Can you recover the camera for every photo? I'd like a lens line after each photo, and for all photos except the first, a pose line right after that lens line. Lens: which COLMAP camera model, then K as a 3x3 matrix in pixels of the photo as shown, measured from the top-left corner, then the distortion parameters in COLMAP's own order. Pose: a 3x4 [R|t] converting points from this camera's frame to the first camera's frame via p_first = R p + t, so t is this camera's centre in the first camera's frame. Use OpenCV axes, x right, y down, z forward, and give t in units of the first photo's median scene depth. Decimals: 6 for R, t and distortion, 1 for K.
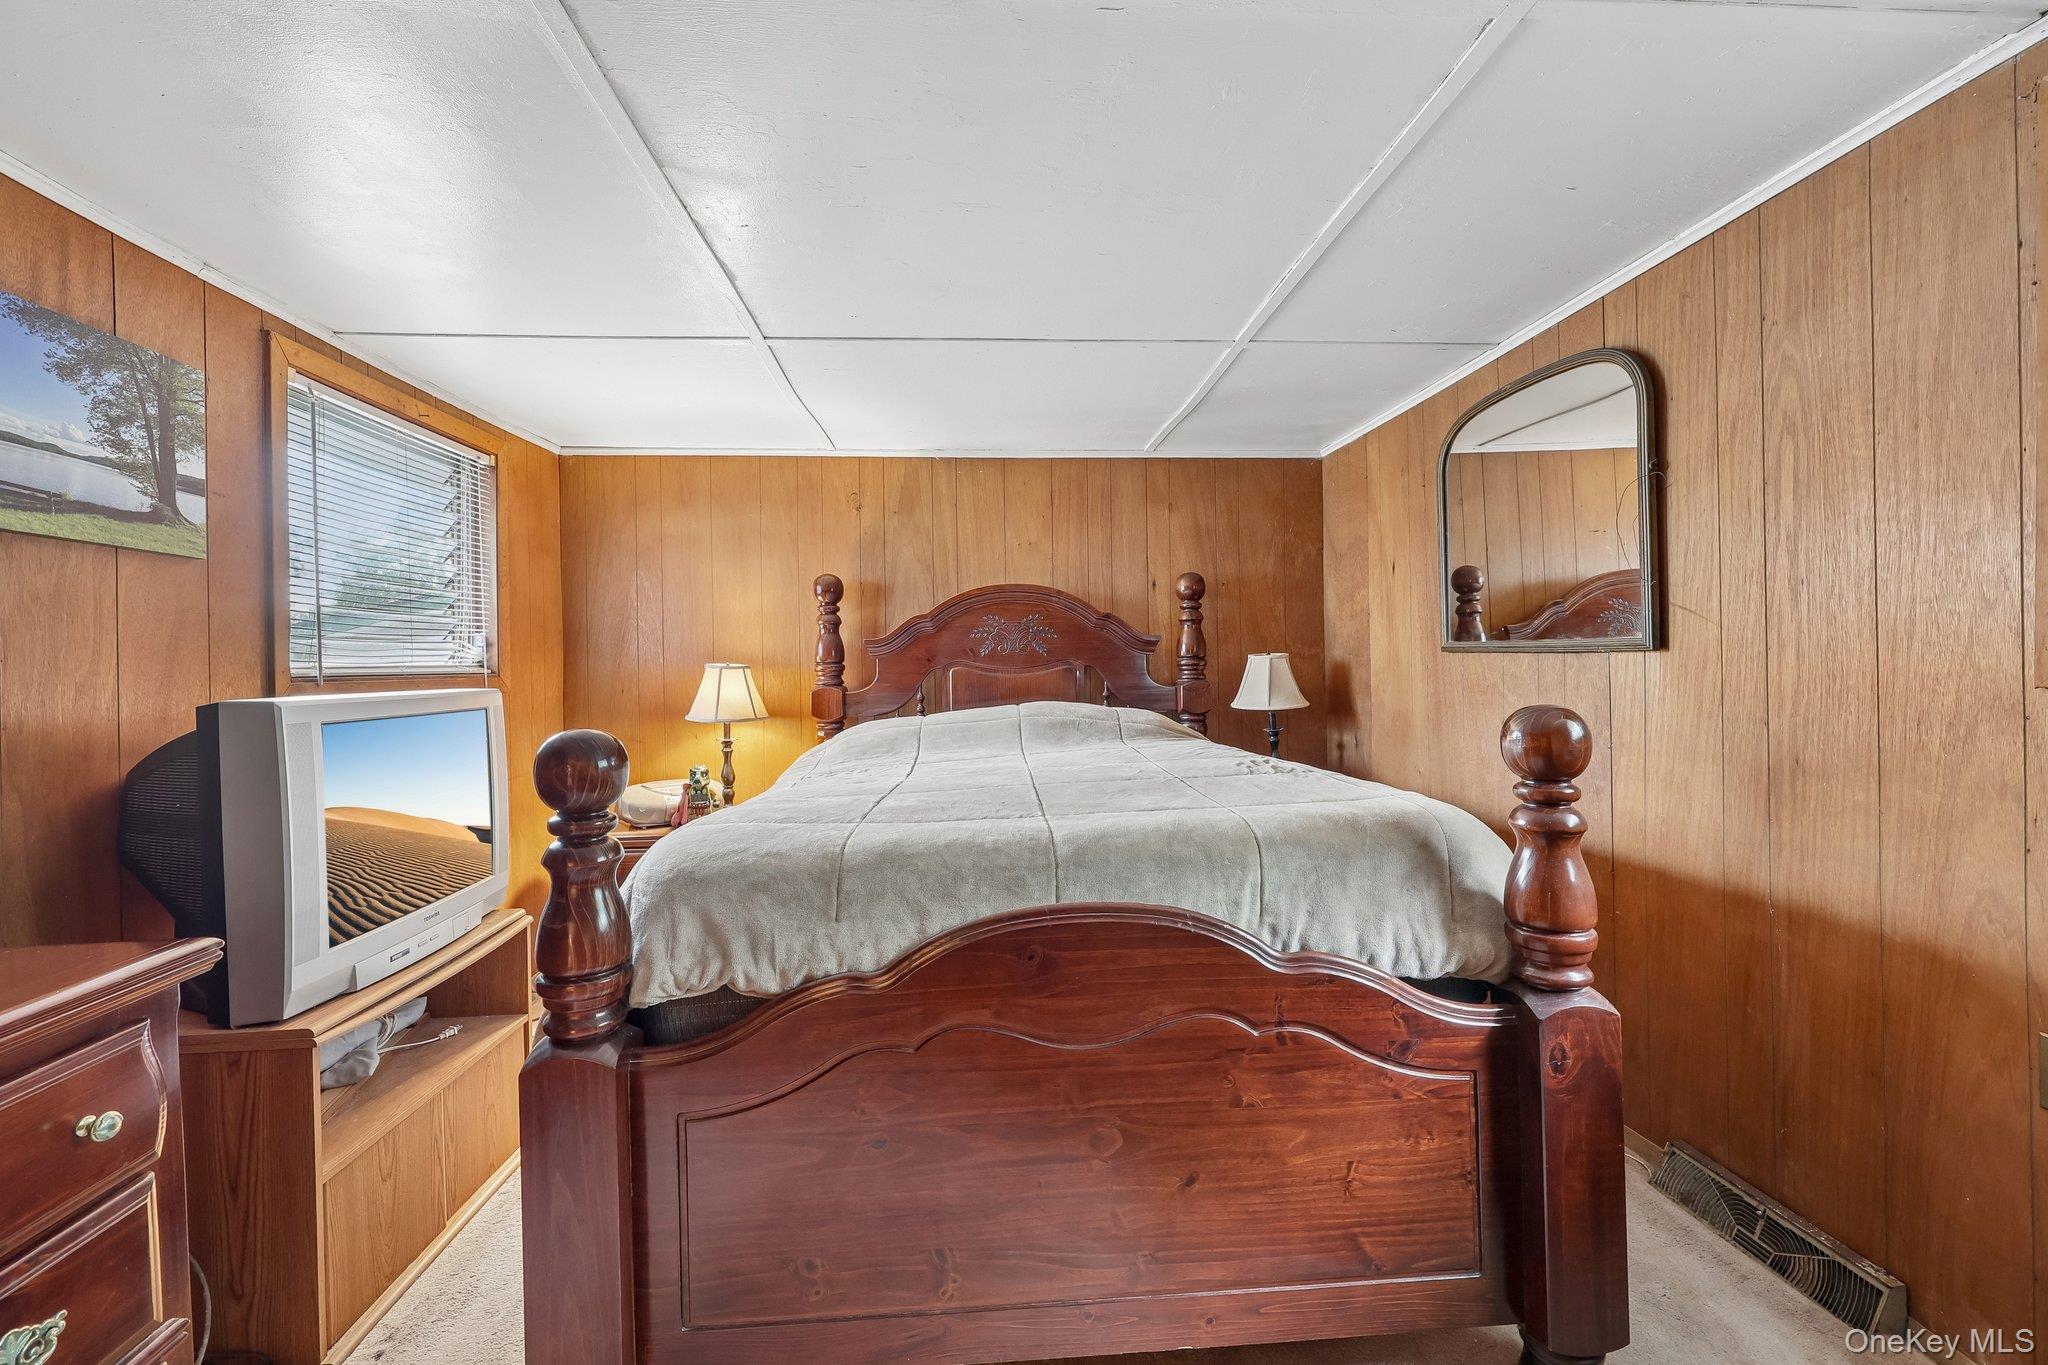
lens RADIAL K [[832.8, 0, 1029.2], [0, 832.8, 667.0], [0, 0, 1]] dist [-0.001983, 0.000779]
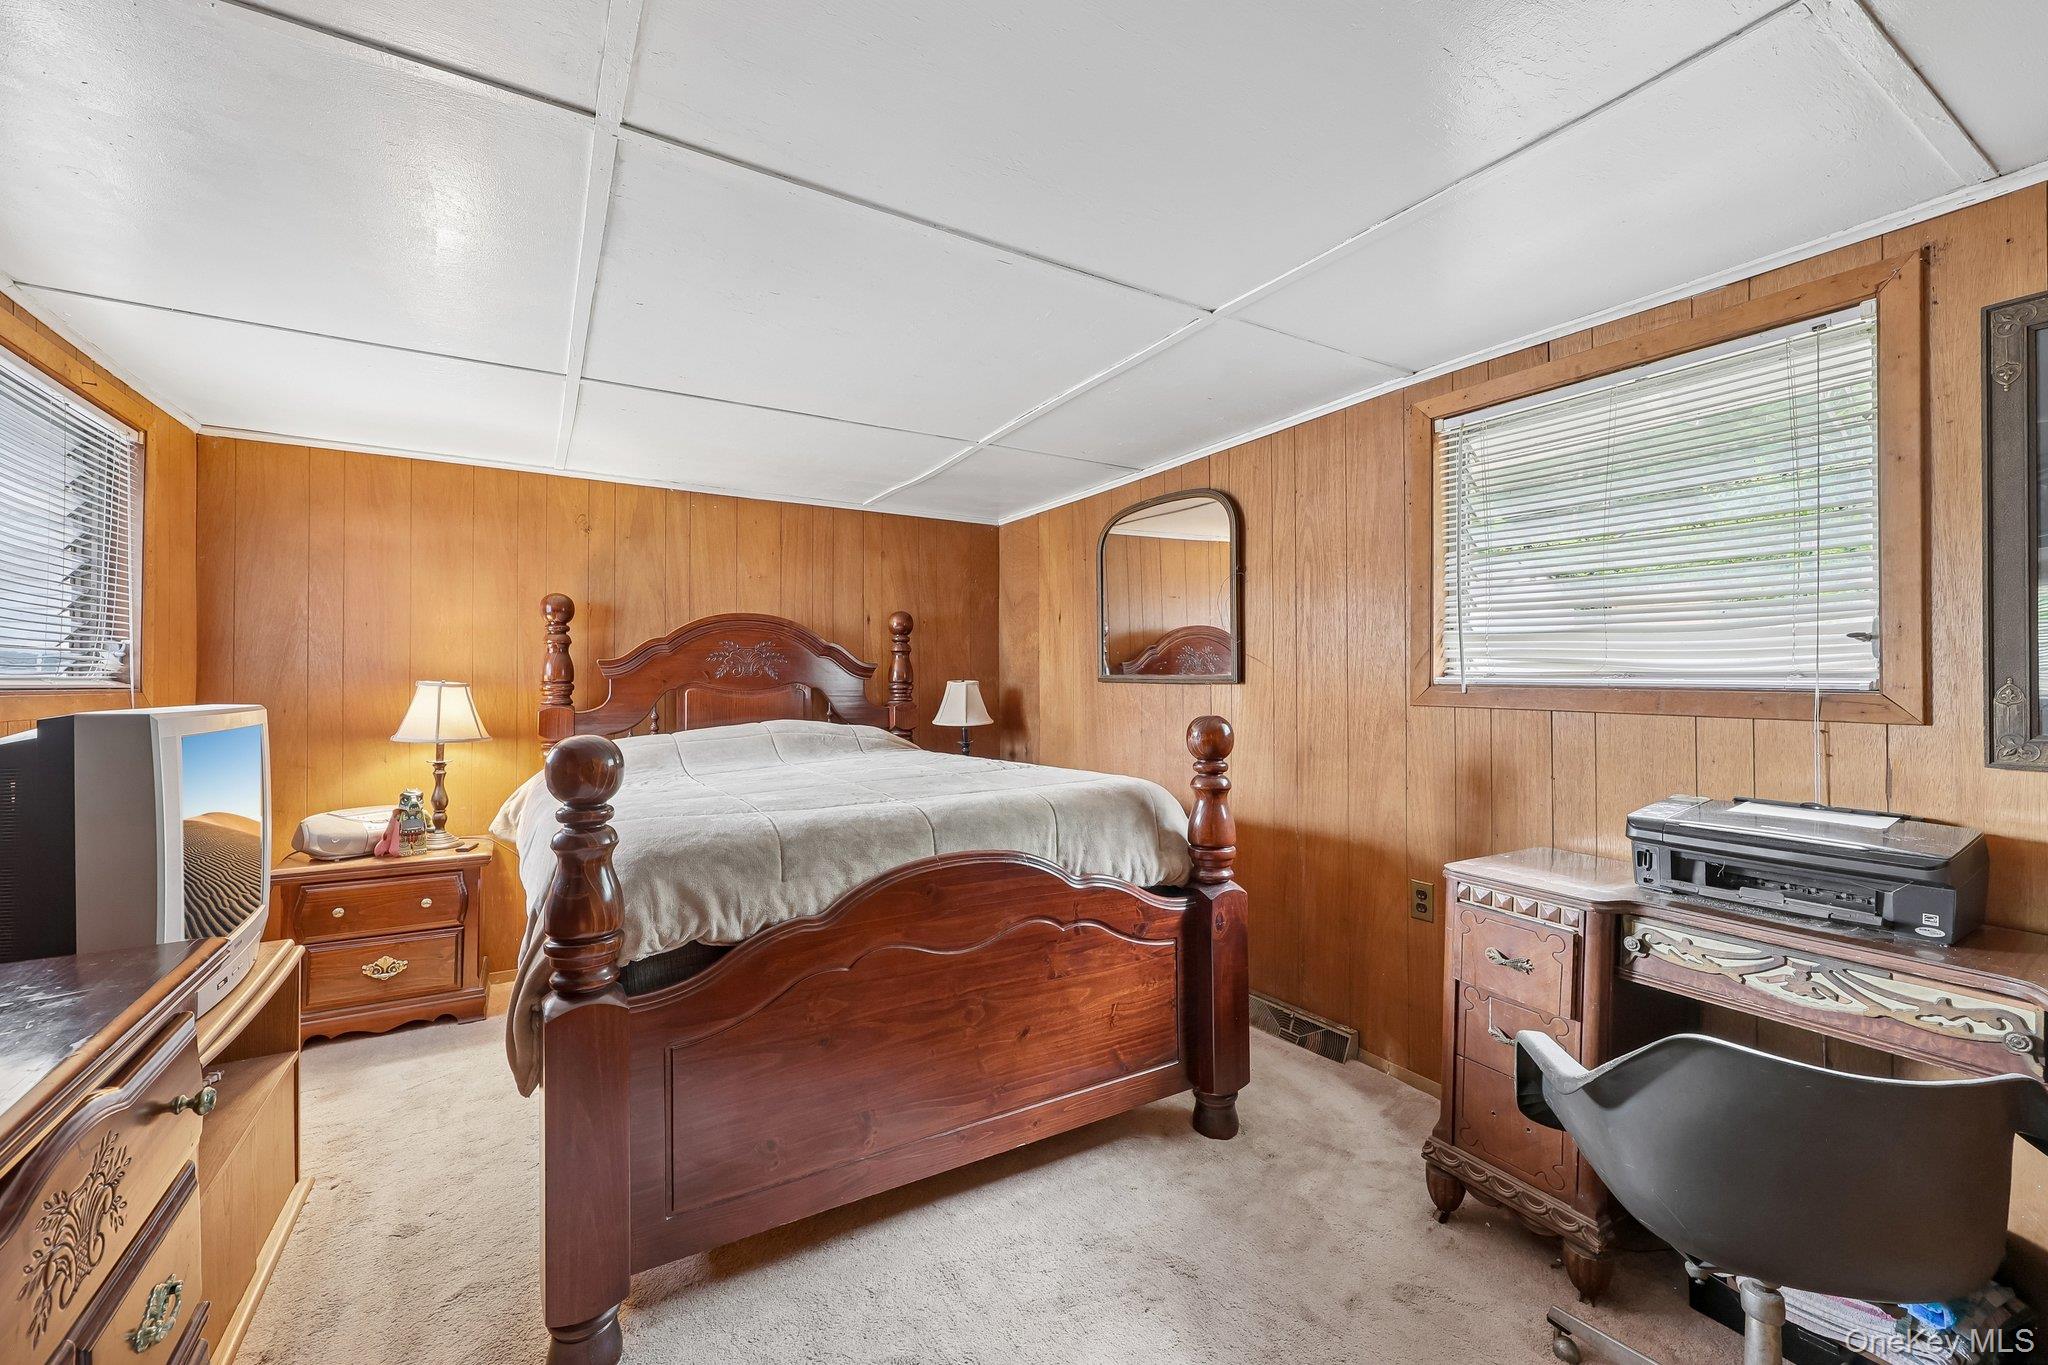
lens RADIAL K [[832.8, 0, 1011.5], [0, 832.8, 678.2], [0, 0, 1]] dist [-0.001983, 0.000779]
pose [[0.894019, 0.018868, 0.447631, -0.232486], [-0.011265, 0.999744, -0.019643, 0.003987], [-0.447887, 0.012518, 0.894003, -0.154127]]
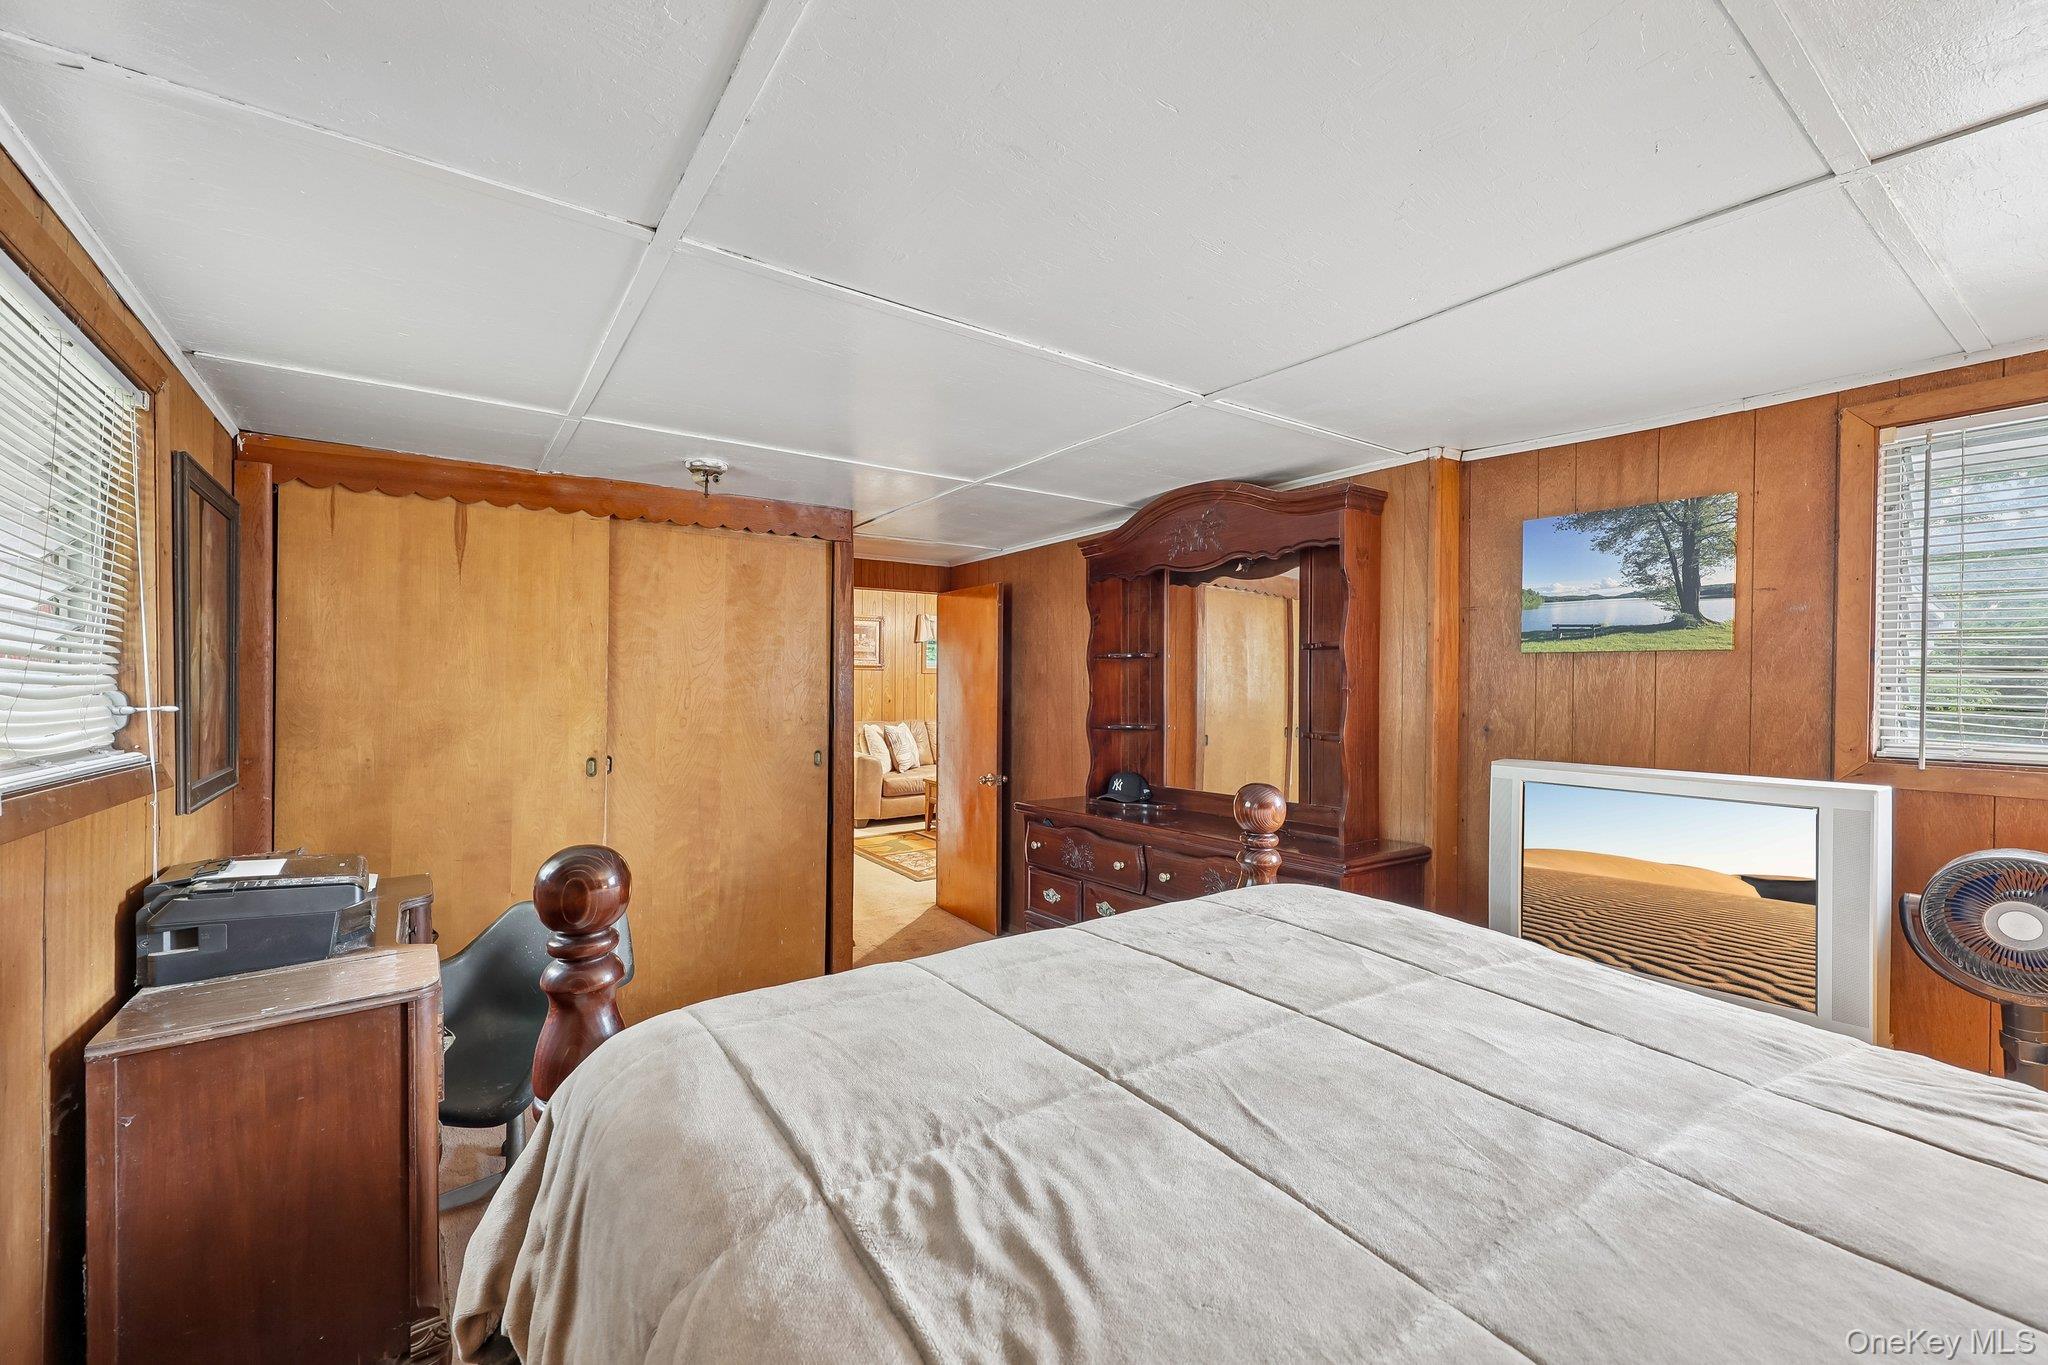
lens RADIAL K [[832.8, 0, 1022.1], [0, 832.8, 673.0], [0, 0, 1]] dist [-0.001983, 0.000779]
pose [[-0.854873, 0.006933, -0.518791, 0.308562], [0.006539, 0.999975, 0.002589, -0.063321], [0.518796, -0.001179, -0.854897, 0.901899]]
